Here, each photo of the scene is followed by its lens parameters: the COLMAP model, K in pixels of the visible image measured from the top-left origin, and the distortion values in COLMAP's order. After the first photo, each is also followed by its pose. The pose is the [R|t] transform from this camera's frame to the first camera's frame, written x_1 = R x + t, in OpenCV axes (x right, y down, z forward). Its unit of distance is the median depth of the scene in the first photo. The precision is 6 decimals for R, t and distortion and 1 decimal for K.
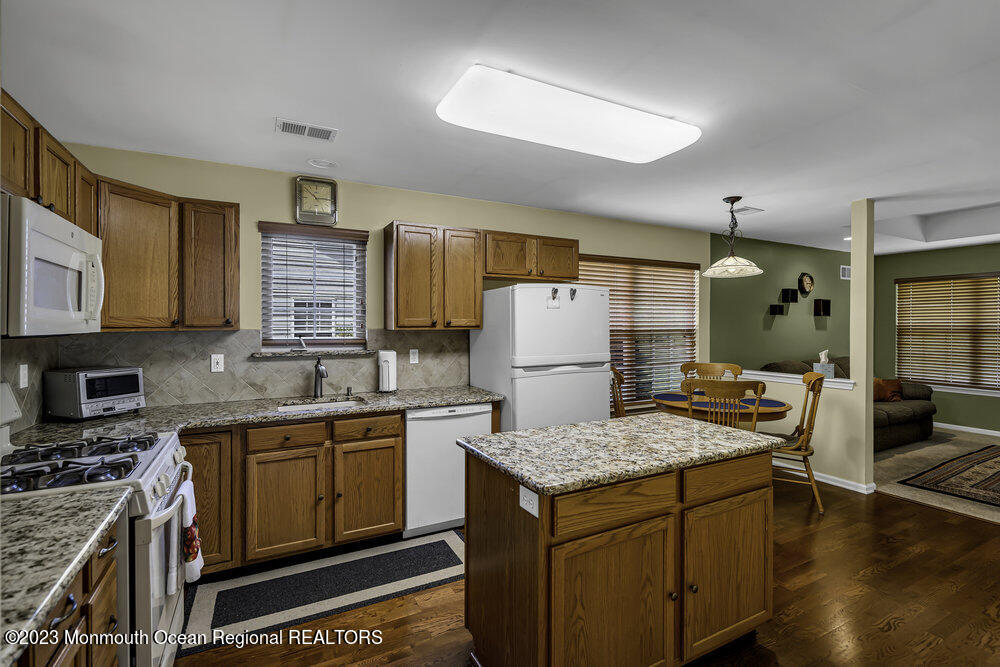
lens RADIAL K [[460.4, 0, 497.5], [0, 460.4, 324.9], [0, 0, 1]] dist [-0.005588, 0.002886]
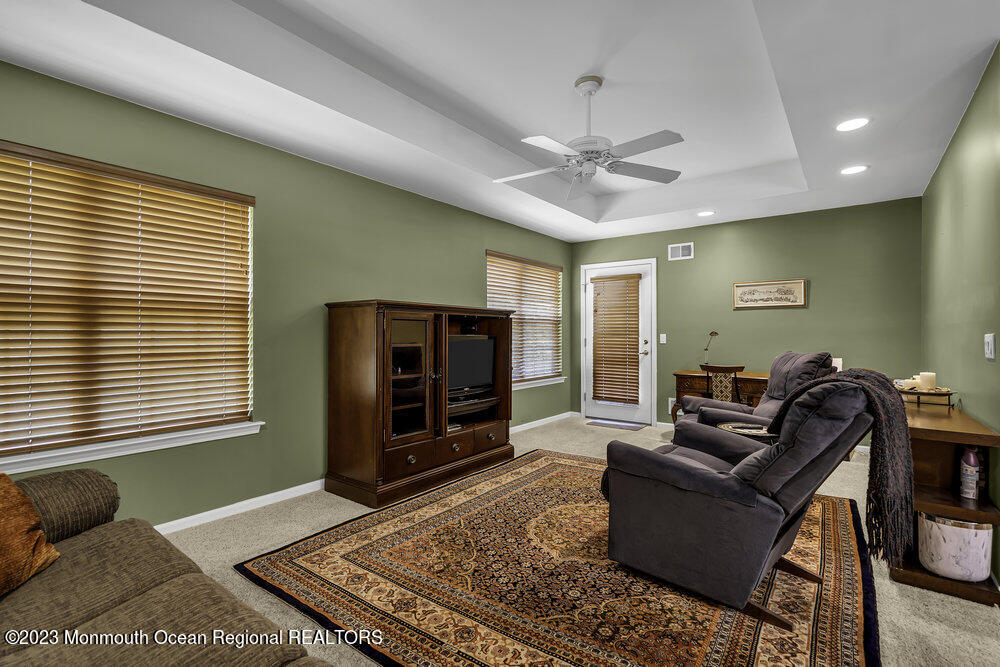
lens RADIAL K [[460.4, 0, 496.4], [0, 460.4, 333.1], [0, 0, 1]] dist [-0.005588, 0.002886]
pose [[-0.416219, -0.002033, 0.909262, 1.116945], [-0.002865, 0.999995, 0.000925, 0.081646], [-0.909260, -0.002220, -0.416223, 1.807081]]
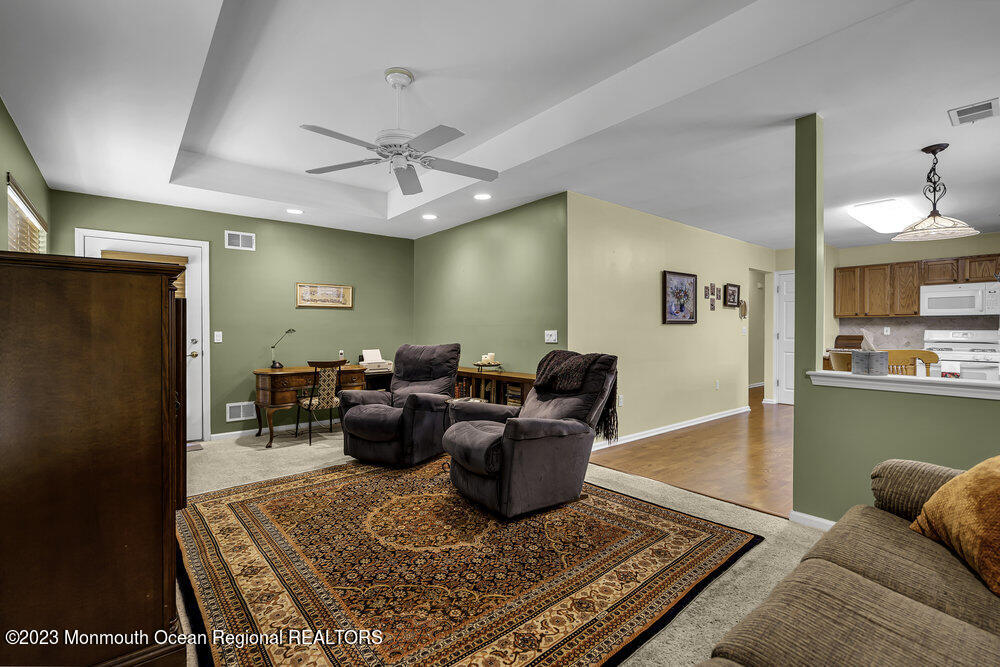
lens RADIAL K [[460.4, 0, 494.7], [0, 460.4, 335.3], [0, 0, 1]] dist [-0.005588, 0.002886]
pose [[-0.979418, 0.002527, -0.201828, 1.974709], [0.000263, 0.999937, 0.011246, 0.080589], [0.201844, 0.010961, -0.979356, 2.228798]]
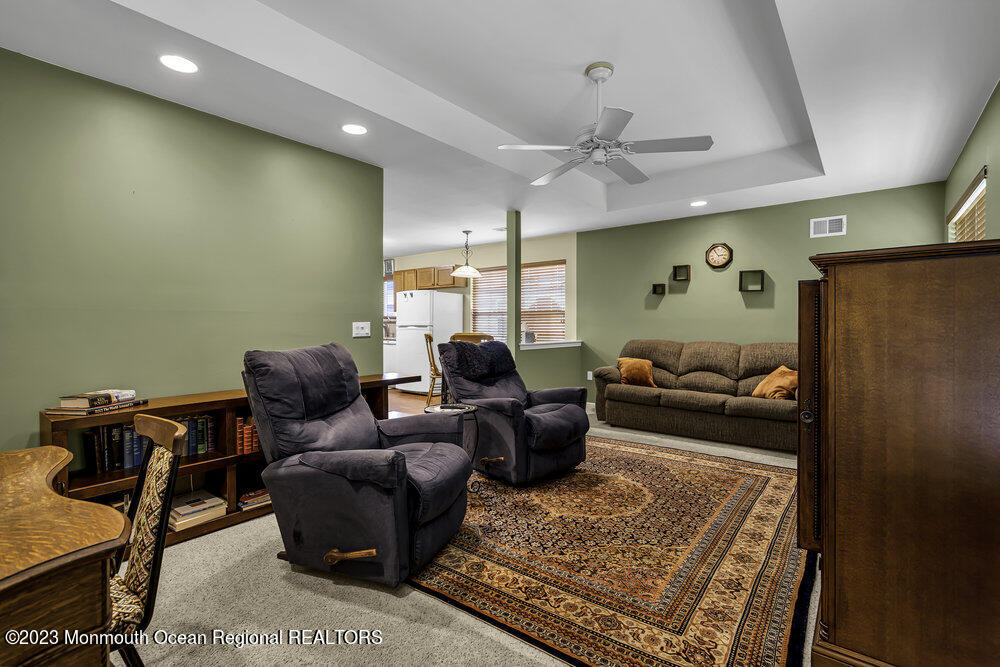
lens RADIAL K [[460.4, 0, 504.9], [0, 460.4, 324.4], [0, 0, 1]] dist [-0.005588, 0.002886]
pose [[0.411878, 0.001672, -0.911237, 2.835861], [0.000201, 0.999998, 0.001925, 0.086145], [0.911239, -0.000976, 0.411877, 0.565609]]
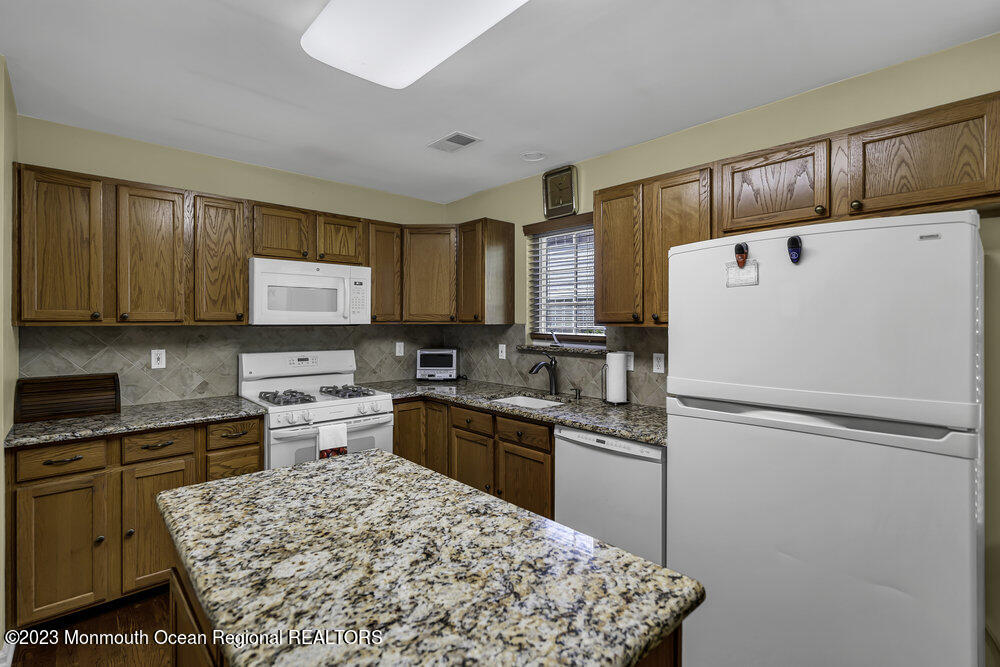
lens RADIAL K [[460.4, 0, 497.7], [0, 460.4, 324.0], [0, 0, 1]] dist [-0.005588, 0.002886]
pose [[0.257540, 0.008408, -0.966231, 0.595503], [-0.002753, 0.999964, 0.007968, 0.000599], [0.966264, 0.000608, 0.257554, 0.719621]]
